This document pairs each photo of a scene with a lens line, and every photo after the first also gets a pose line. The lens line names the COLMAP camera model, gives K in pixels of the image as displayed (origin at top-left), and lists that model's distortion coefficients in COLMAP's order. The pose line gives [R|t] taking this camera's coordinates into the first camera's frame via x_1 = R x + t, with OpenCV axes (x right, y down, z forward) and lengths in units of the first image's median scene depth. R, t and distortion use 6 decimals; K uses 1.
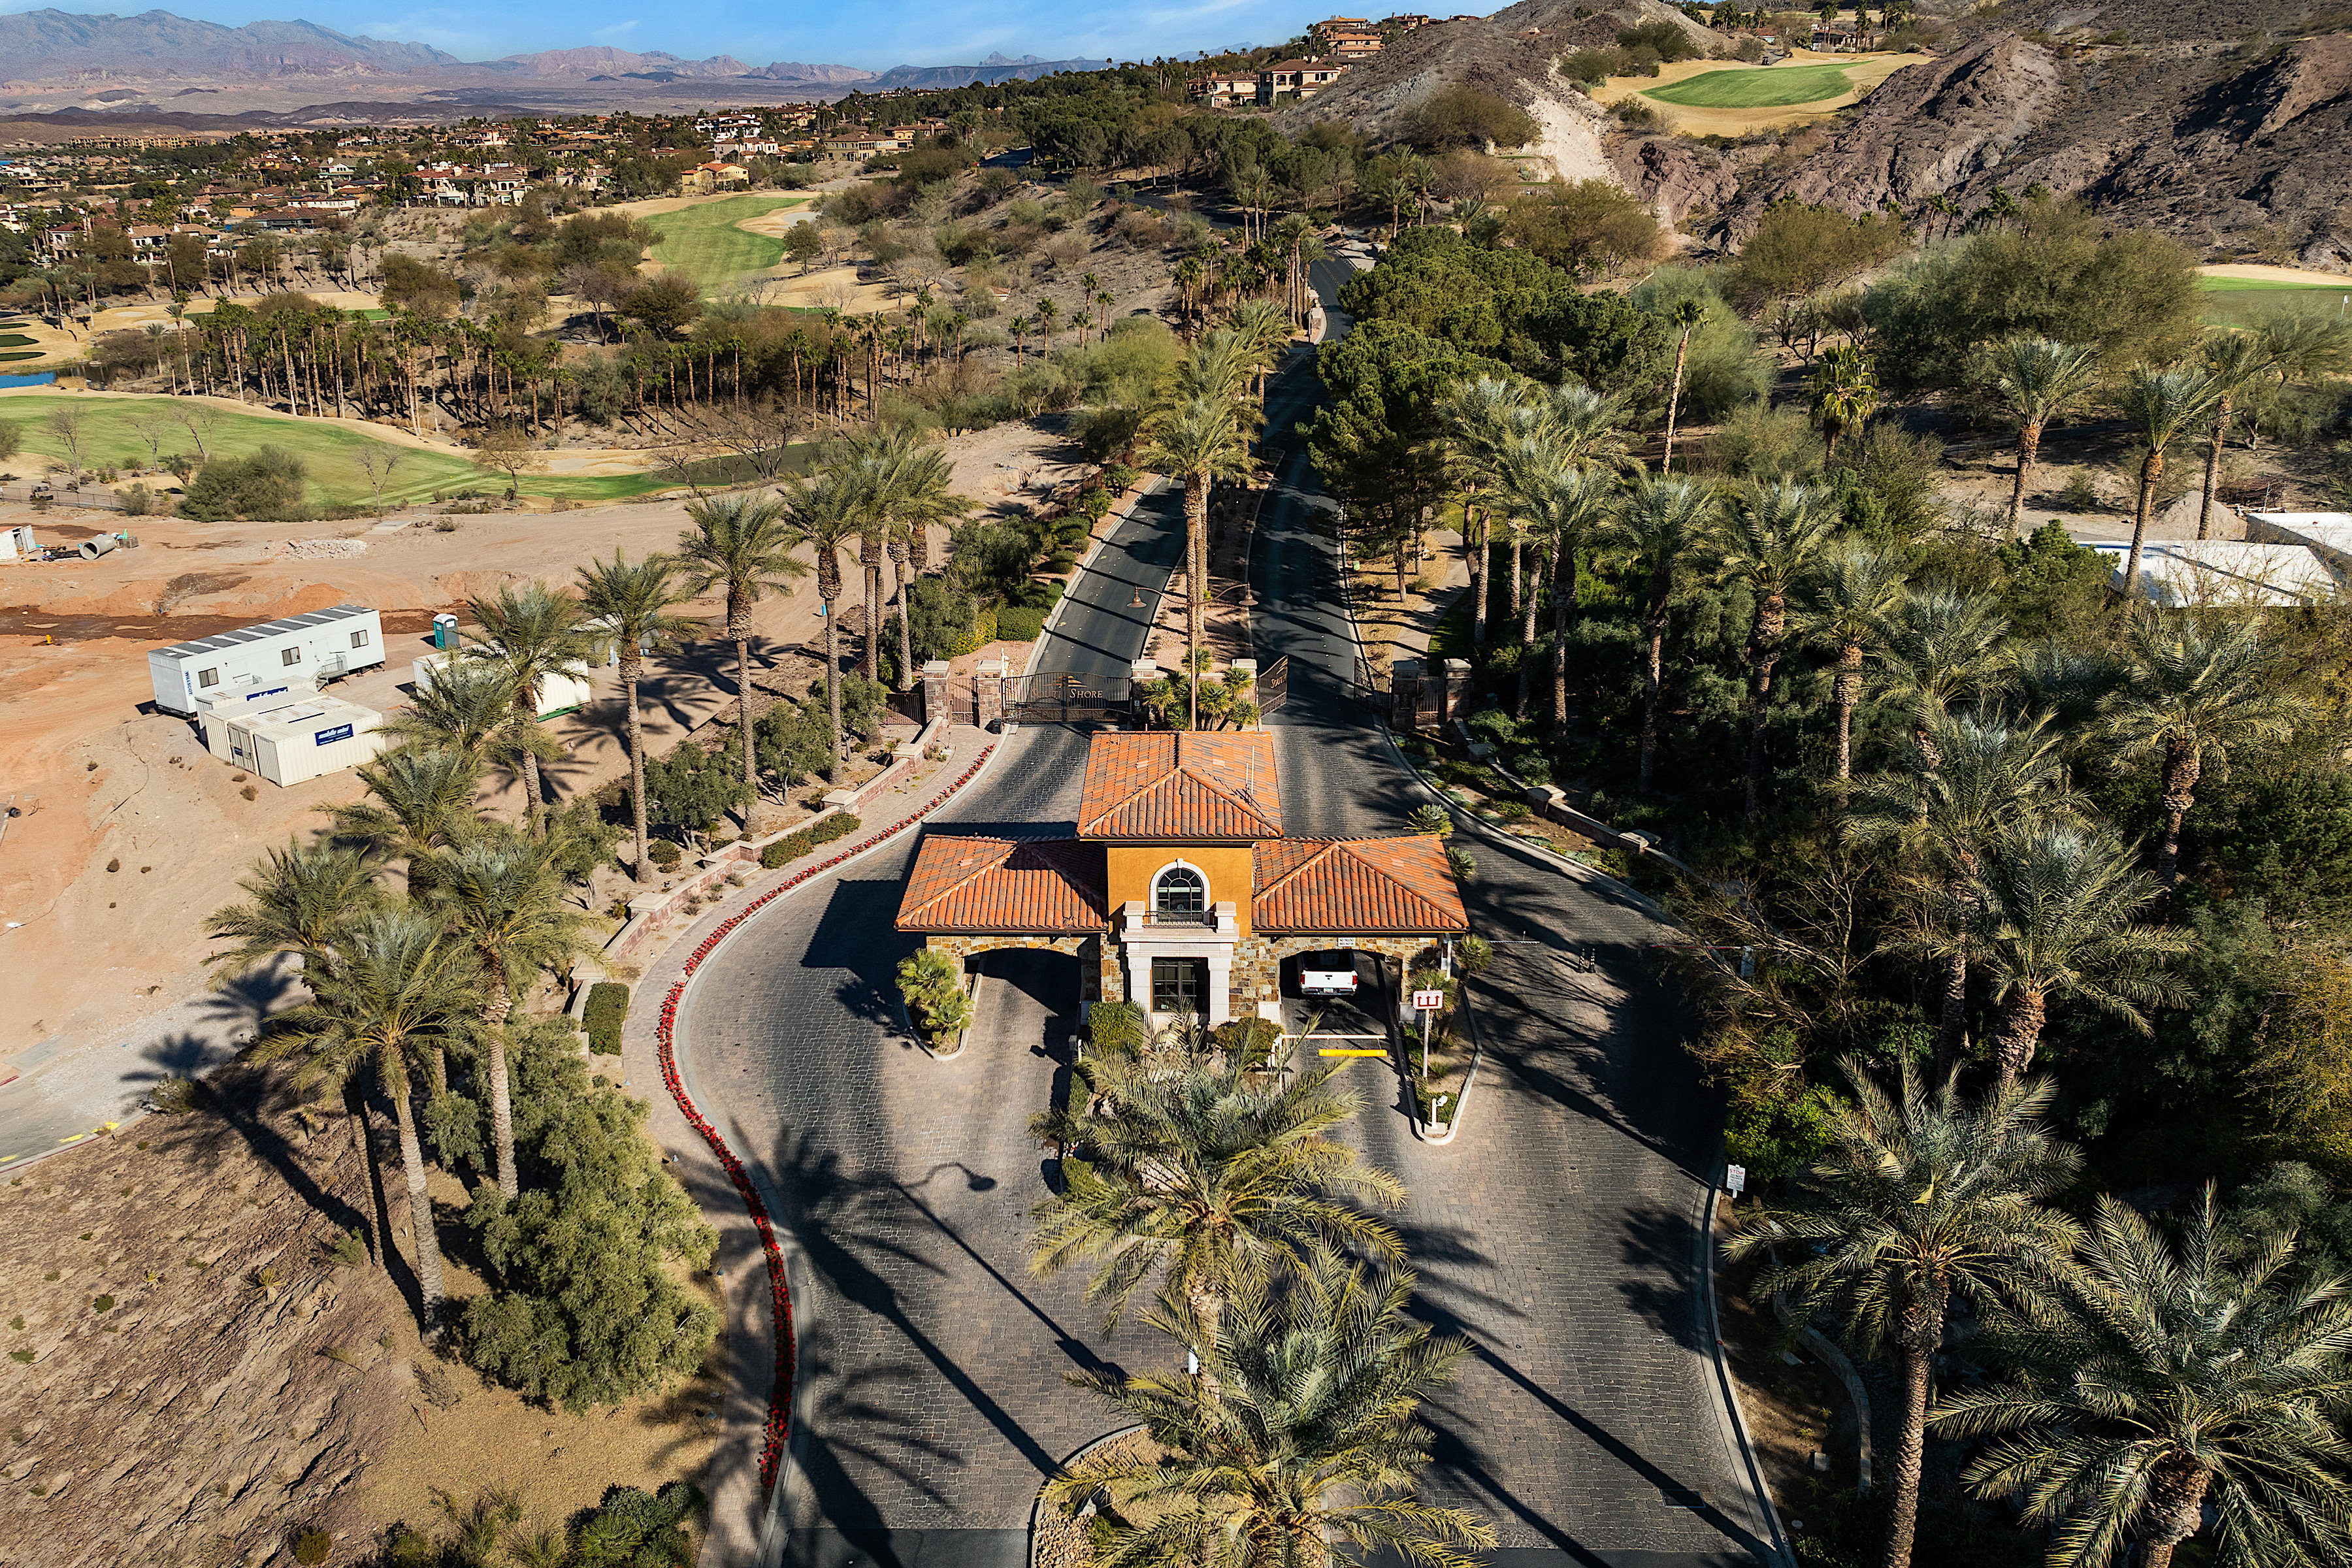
lens RADIAL K [[2014.9, 0, 1125.1], [0, 2014.9, 785.2], [0, 0, 1]] dist [-0.014452, -0.011040]
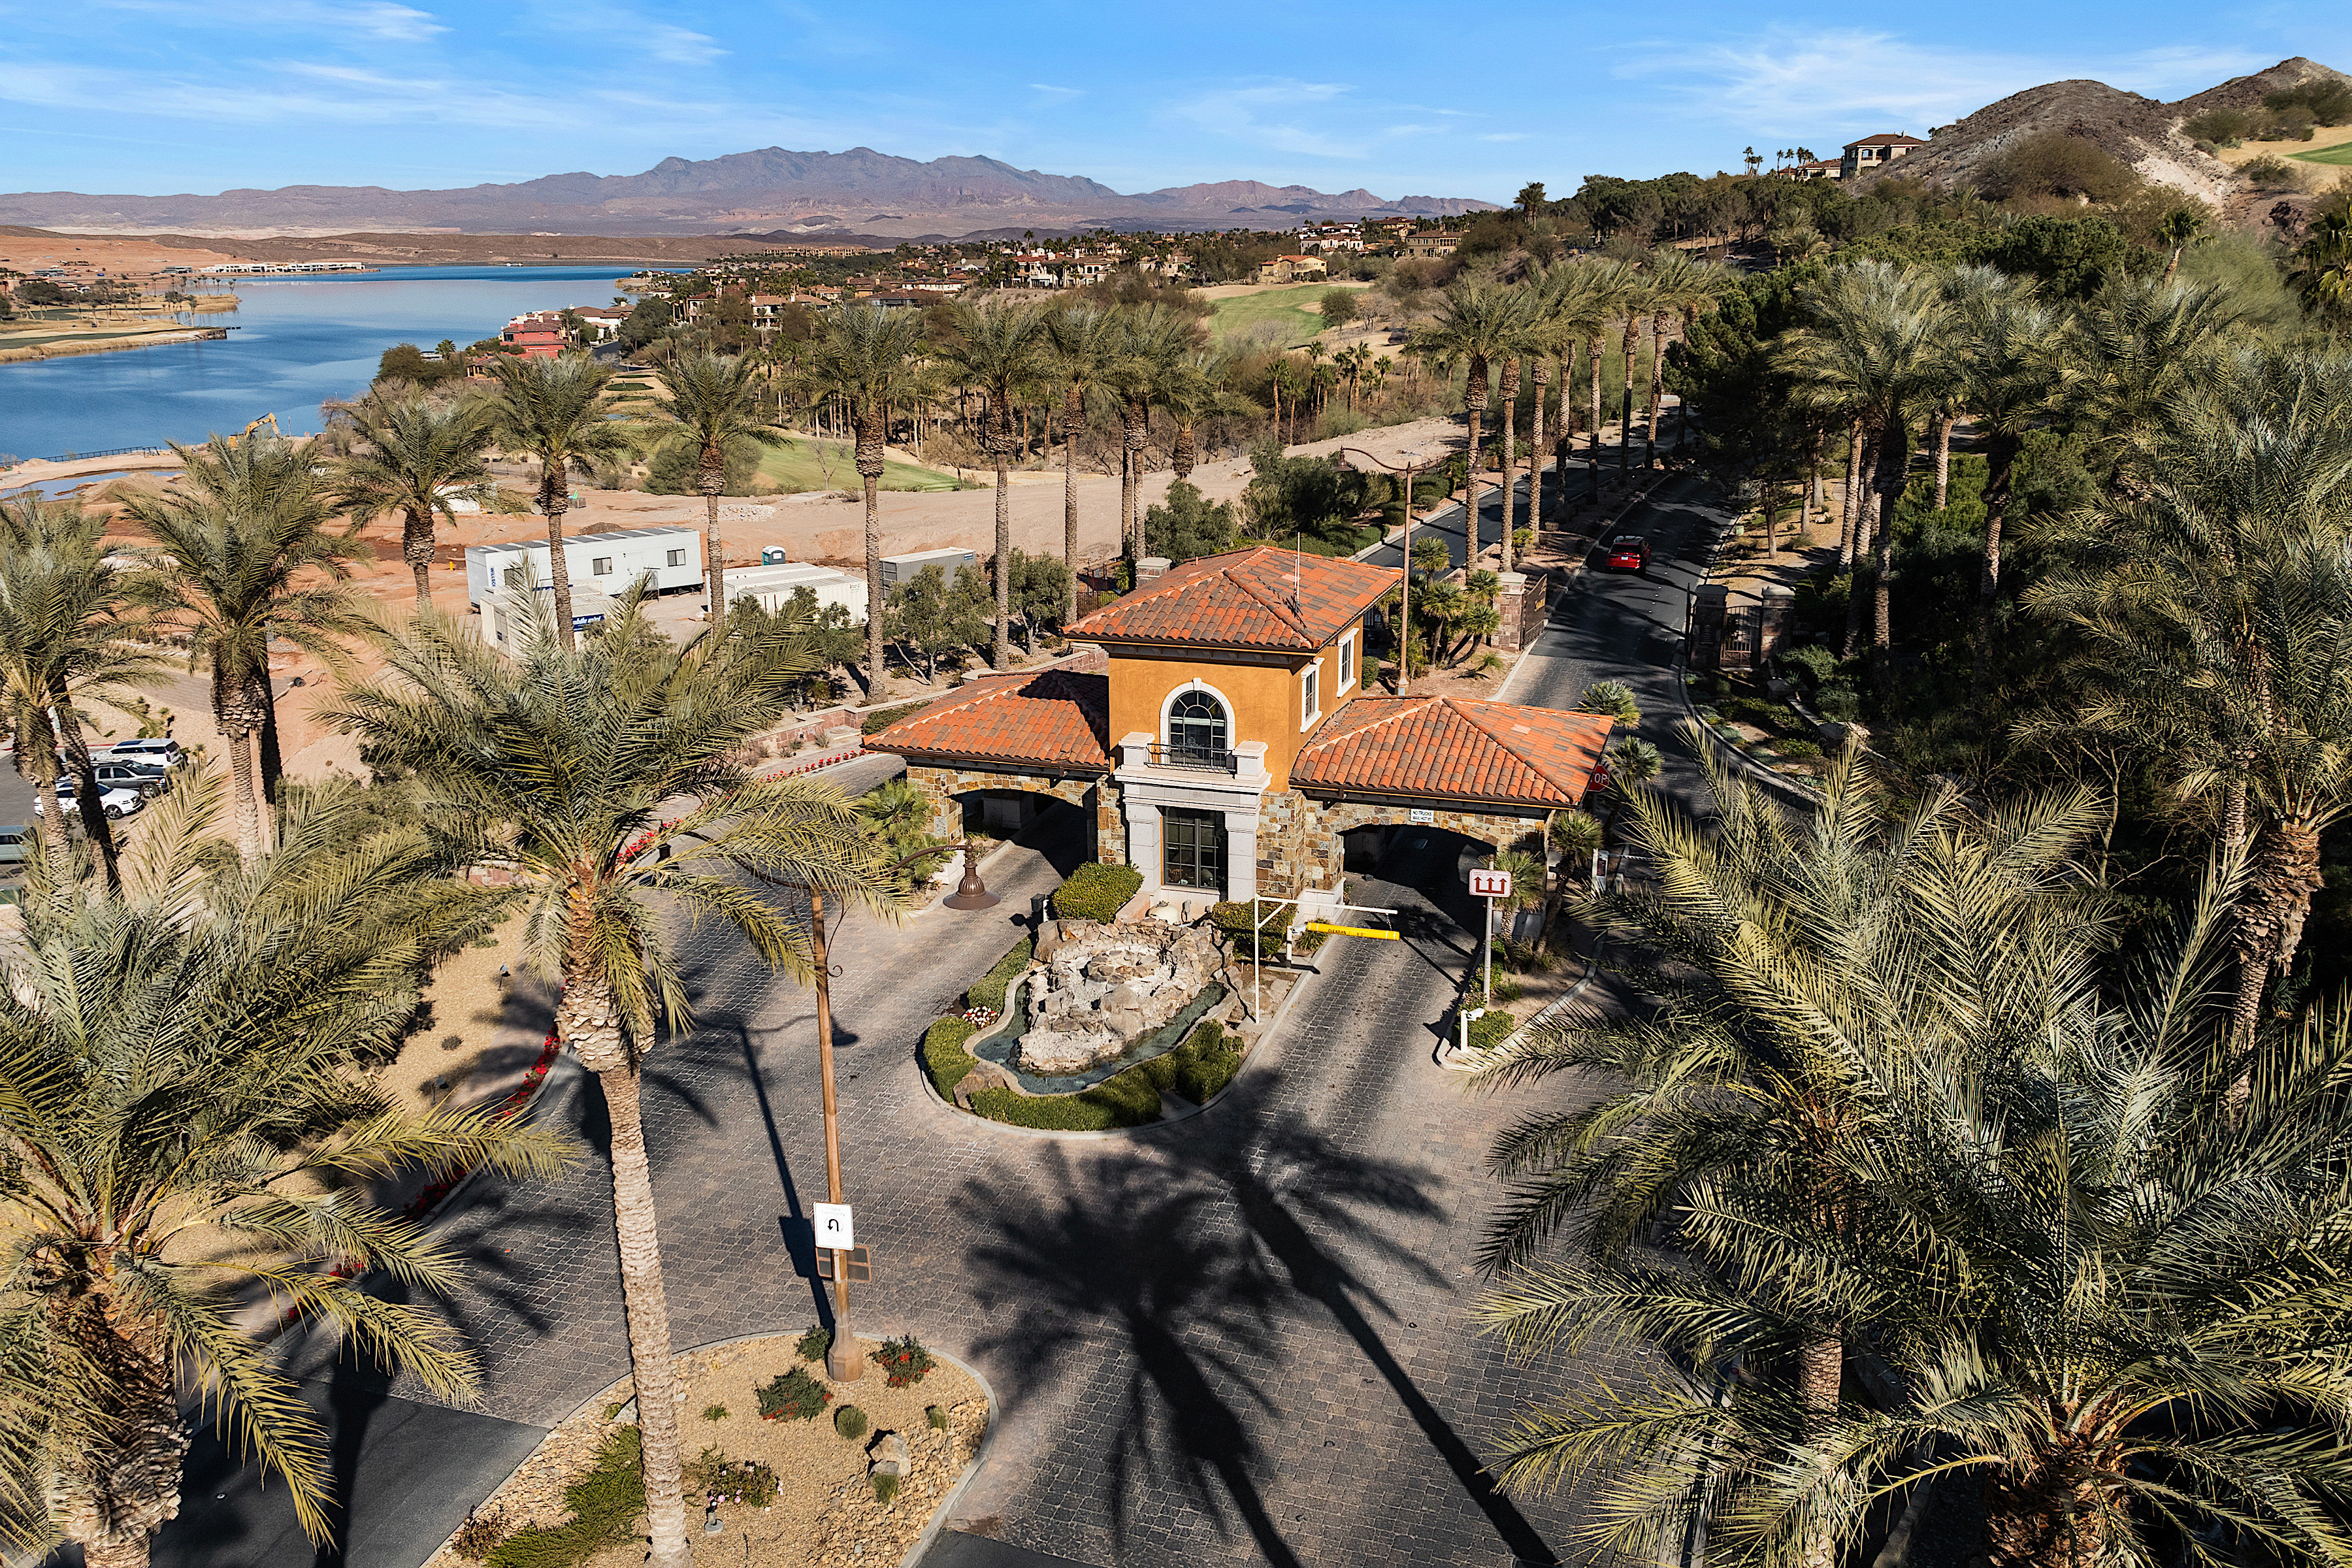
lens RADIAL K [[1991.6, 0, 1124.7], [0, 1991.6, 772.1], [0, 0, 1]] dist [-0.013023, -0.013477]
pose [[0.956103, 0.081050, -0.281598, 0.147750], [-0.098539, 0.993951, -0.048488, 0.075899], [0.275965, 0.074108, 0.958307, 0.183062]]
